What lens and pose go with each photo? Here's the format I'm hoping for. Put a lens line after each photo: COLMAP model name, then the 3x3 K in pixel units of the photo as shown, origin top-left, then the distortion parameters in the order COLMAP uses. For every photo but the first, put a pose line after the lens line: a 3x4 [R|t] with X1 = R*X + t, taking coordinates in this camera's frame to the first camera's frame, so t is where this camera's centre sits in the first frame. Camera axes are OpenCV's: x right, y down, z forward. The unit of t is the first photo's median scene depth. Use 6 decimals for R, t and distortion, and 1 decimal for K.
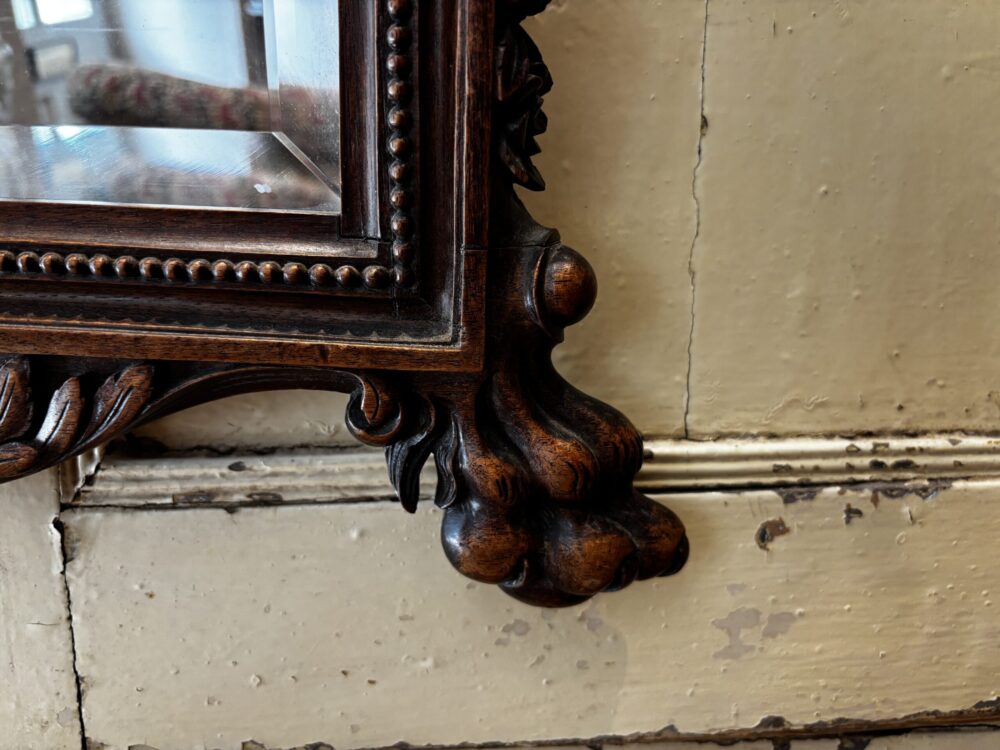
lens RADIAL K [[772.4, 0, 501.9], [0, 772.4, 366.1], [0, 0, 1]] dist [0.017432, -0.051262]
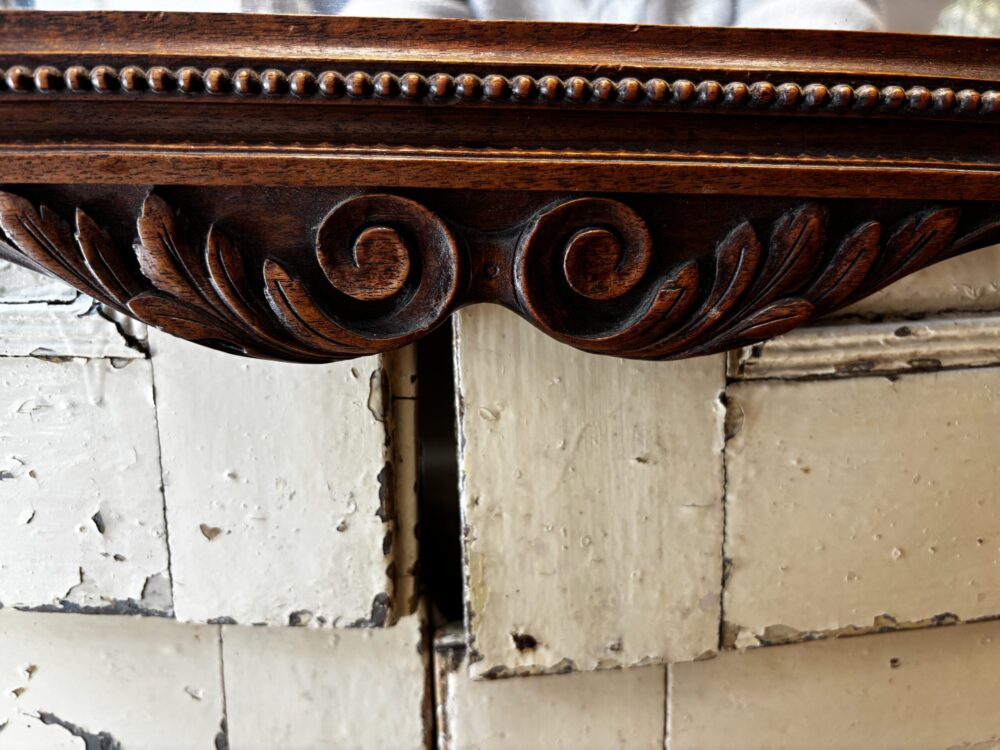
lens RADIAL K [[772.4, 0, 501.9], [0, 772.4, 366.1], [0, 0, 1]] dist [0.017432, -0.051262]
pose [[0.998136, -0.040428, 0.045724, -0.879017], [0.037619, 0.997446, 0.060723, 0.094758], [-0.048062, -0.058890, 0.997107, 0.064459]]
